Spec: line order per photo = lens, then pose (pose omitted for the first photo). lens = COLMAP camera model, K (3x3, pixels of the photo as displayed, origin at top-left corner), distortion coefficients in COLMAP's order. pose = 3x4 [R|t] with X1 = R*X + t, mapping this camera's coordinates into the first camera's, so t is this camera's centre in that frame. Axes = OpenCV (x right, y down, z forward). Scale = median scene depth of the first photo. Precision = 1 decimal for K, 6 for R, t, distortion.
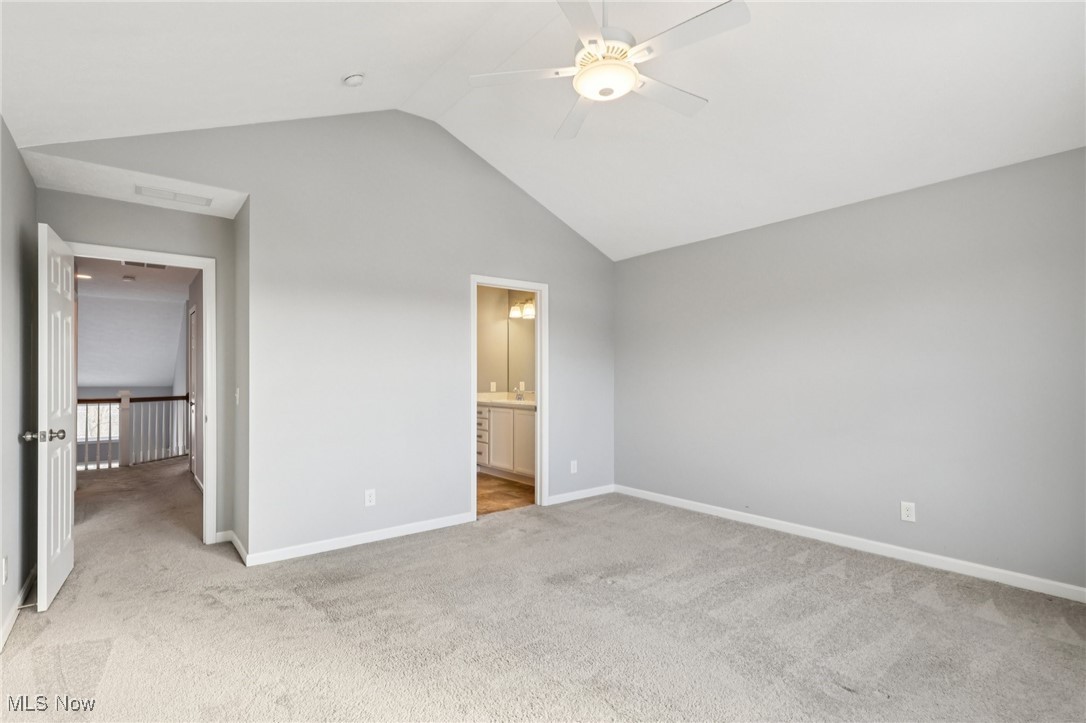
lens RADIAL K [[508.8, 0, 549.4], [0, 508.8, 367.7], [0, 0, 1]] dist [-0.000583, 0.002970]
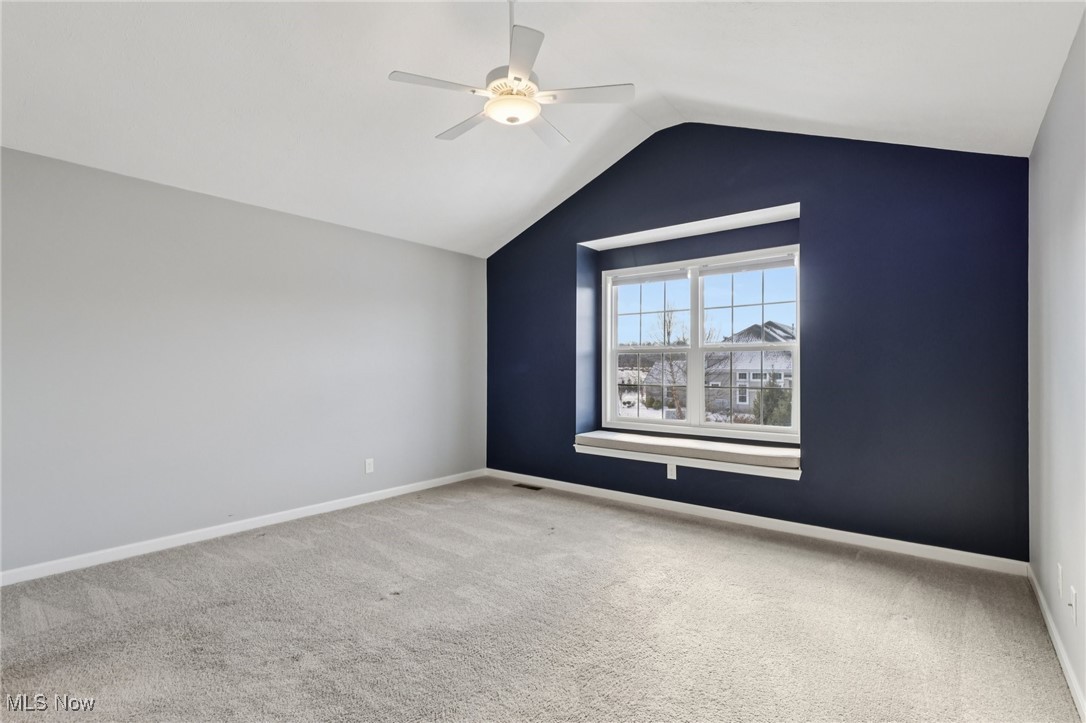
lens RADIAL K [[508.8, 0, 548.2], [0, 508.8, 366.8], [0, 0, 1]] dist [-0.000583, 0.002970]
pose [[-0.211163, -0.004916, 0.977438, -0.841204], [-0.026434, 0.999650, -0.000683, 0.003878], [-0.977093, -0.025982, -0.211219, 0.939696]]
